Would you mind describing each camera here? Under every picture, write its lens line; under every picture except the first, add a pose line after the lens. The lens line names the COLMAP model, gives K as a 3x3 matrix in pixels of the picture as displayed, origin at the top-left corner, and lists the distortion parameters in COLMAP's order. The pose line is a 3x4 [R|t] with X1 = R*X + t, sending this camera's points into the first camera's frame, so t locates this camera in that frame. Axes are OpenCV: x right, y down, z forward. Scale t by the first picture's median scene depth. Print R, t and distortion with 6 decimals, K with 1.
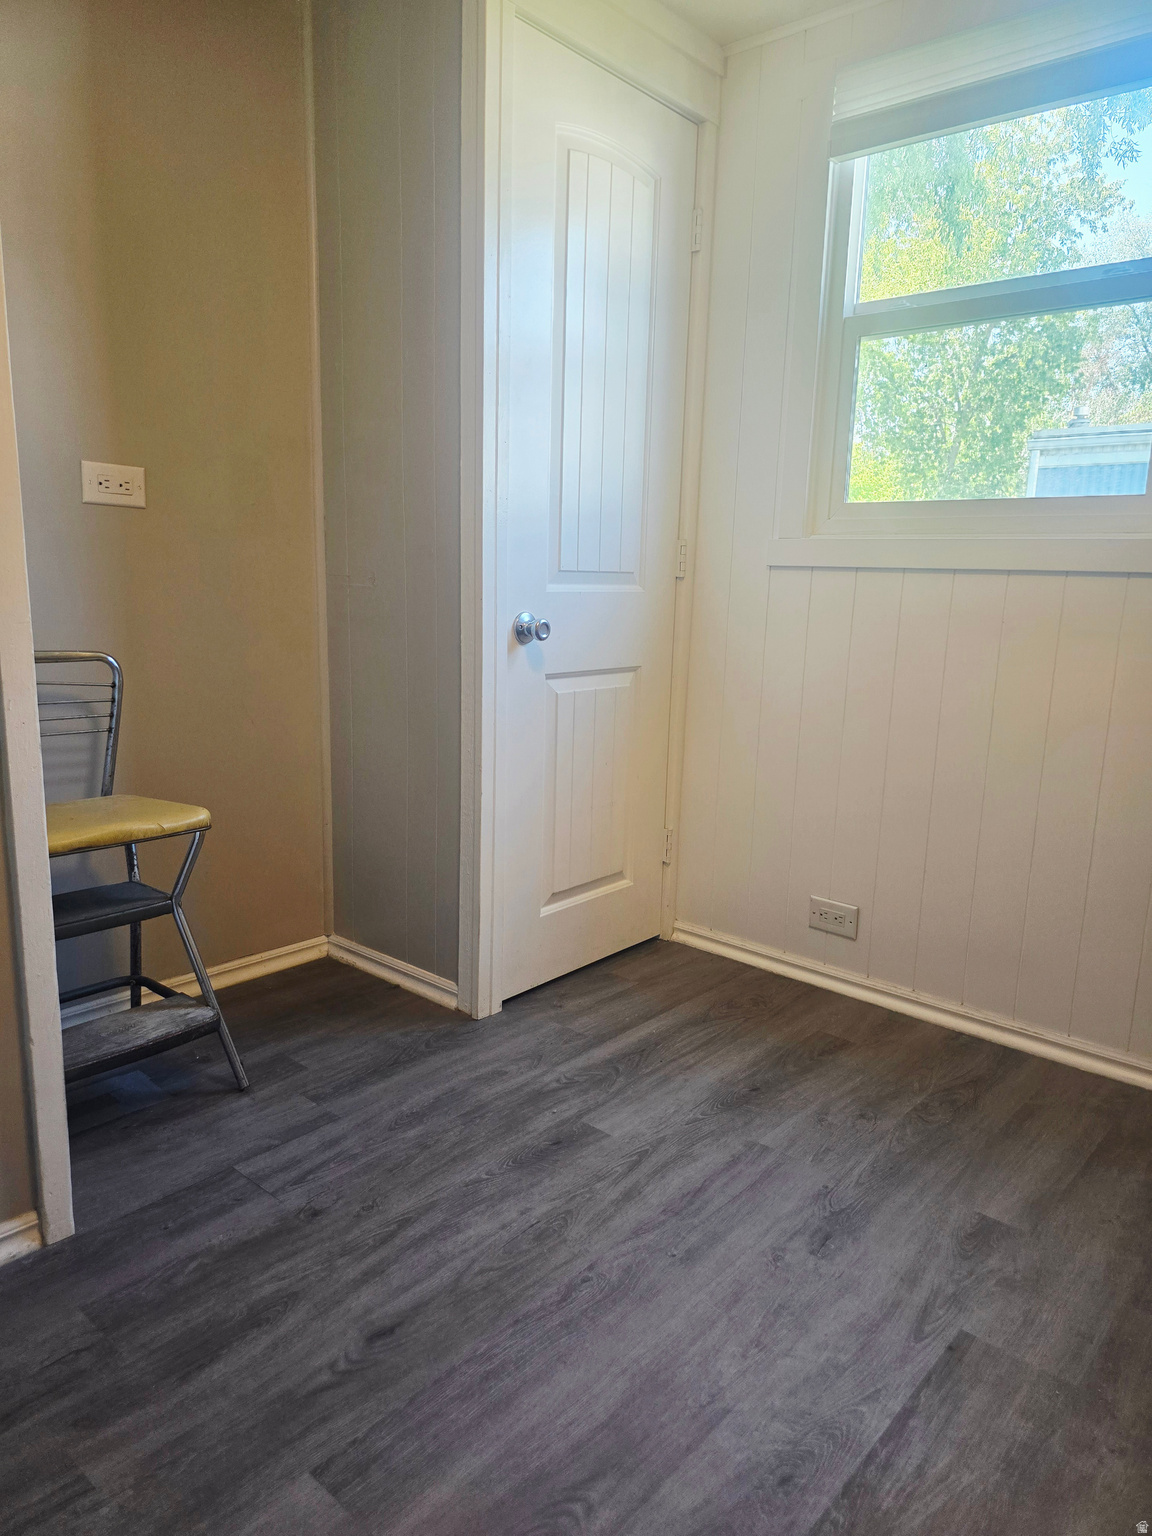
lens RADIAL K [[1030.9, 0, 574.4], [0, 1030.9, 760.9], [0, 0, 1]] dist [0.047888, -0.043889]
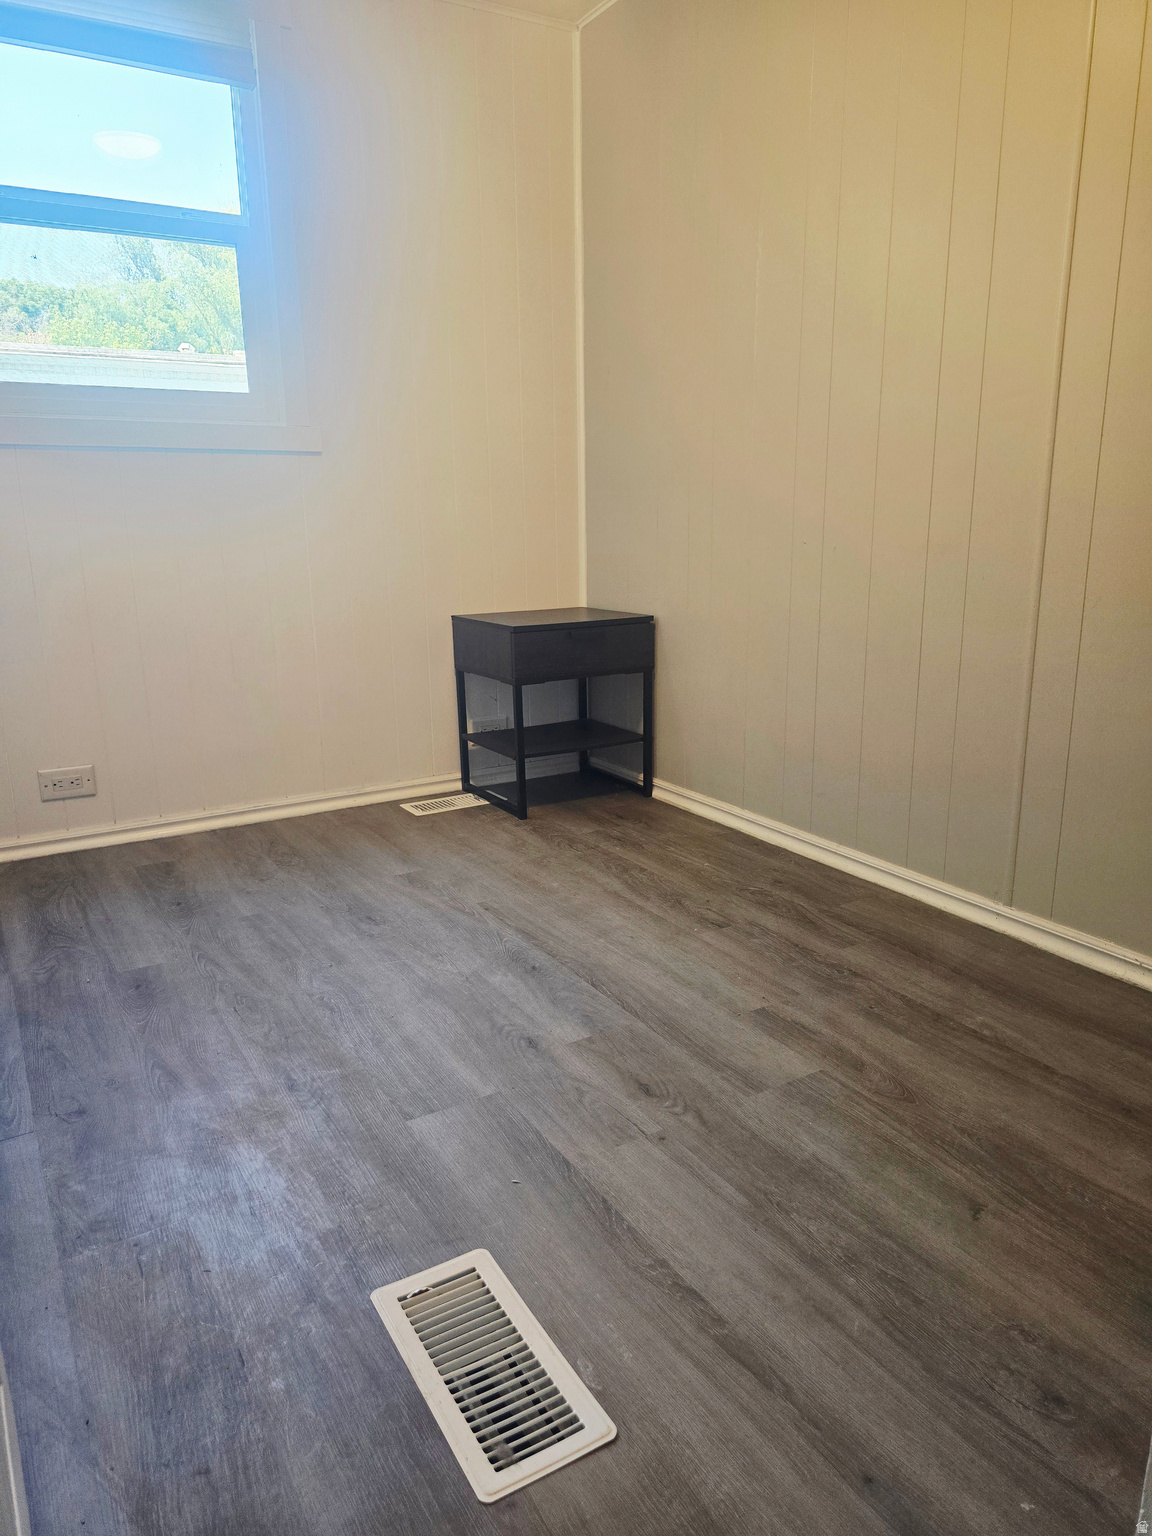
lens RADIAL K [[1030.9, 0, 576.1], [0, 1030.9, 773.3], [0, 0, 1]] dist [0.047888, -0.043889]
pose [[0.302506, -0.253562, 0.918802, -0.730649], [0.188951, 0.960788, 0.202939, 0.029911], [-0.934231, 0.112218, 0.338555, 0.191001]]
